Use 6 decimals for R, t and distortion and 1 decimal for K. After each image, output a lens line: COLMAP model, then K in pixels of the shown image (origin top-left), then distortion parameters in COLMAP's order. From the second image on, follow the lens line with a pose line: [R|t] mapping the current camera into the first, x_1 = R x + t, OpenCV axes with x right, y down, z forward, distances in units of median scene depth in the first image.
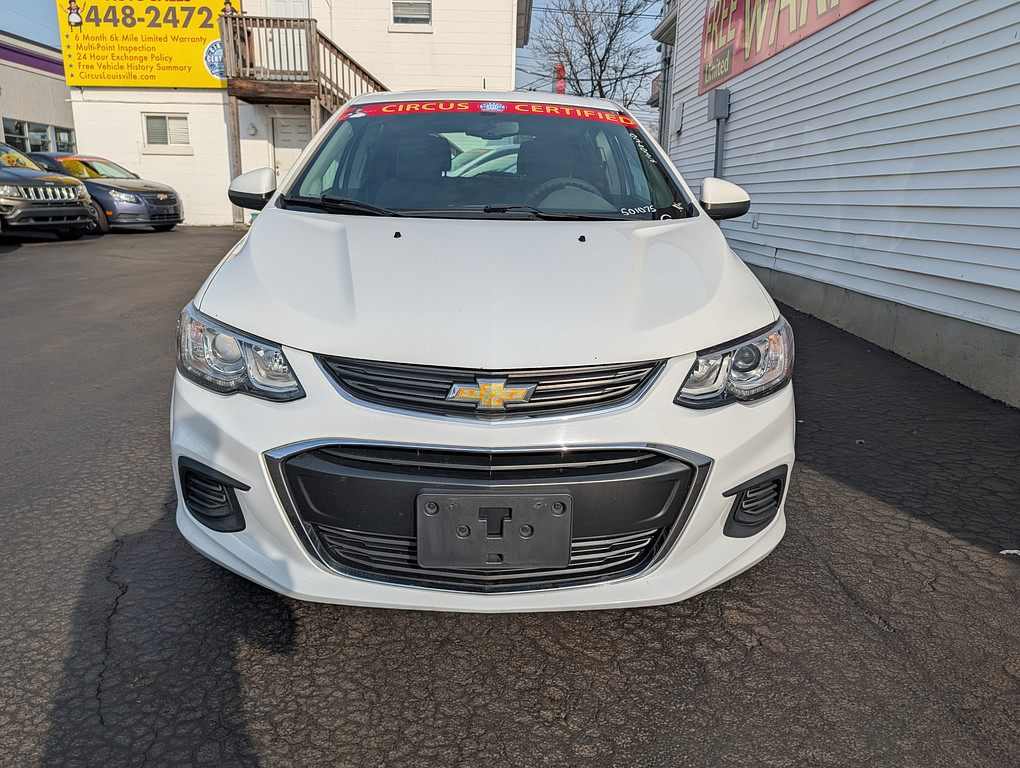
lens RADIAL K [[739.6, 0, 510.0], [0, 739.6, 384.0], [0, 0, 1]] dist [0.014515, -0.012727]
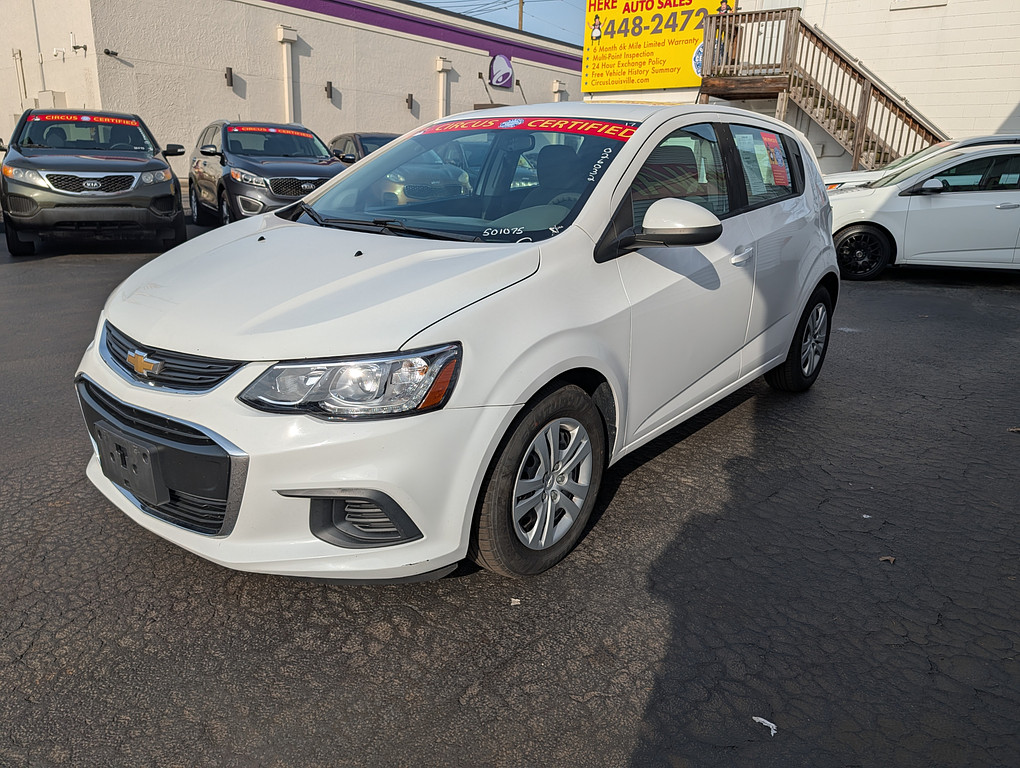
lens RADIAL K [[750.0, 0, 508.8], [0, 750.0, 390.1], [0, 0, 1]] dist [0.010154, -0.001823]
pose [[0.756488, 0.192600, -0.625005, 0.146224], [-0.183290, 0.979792, 0.080082, -0.018441], [0.627798, 0.053977, 0.776503, 0.039671]]
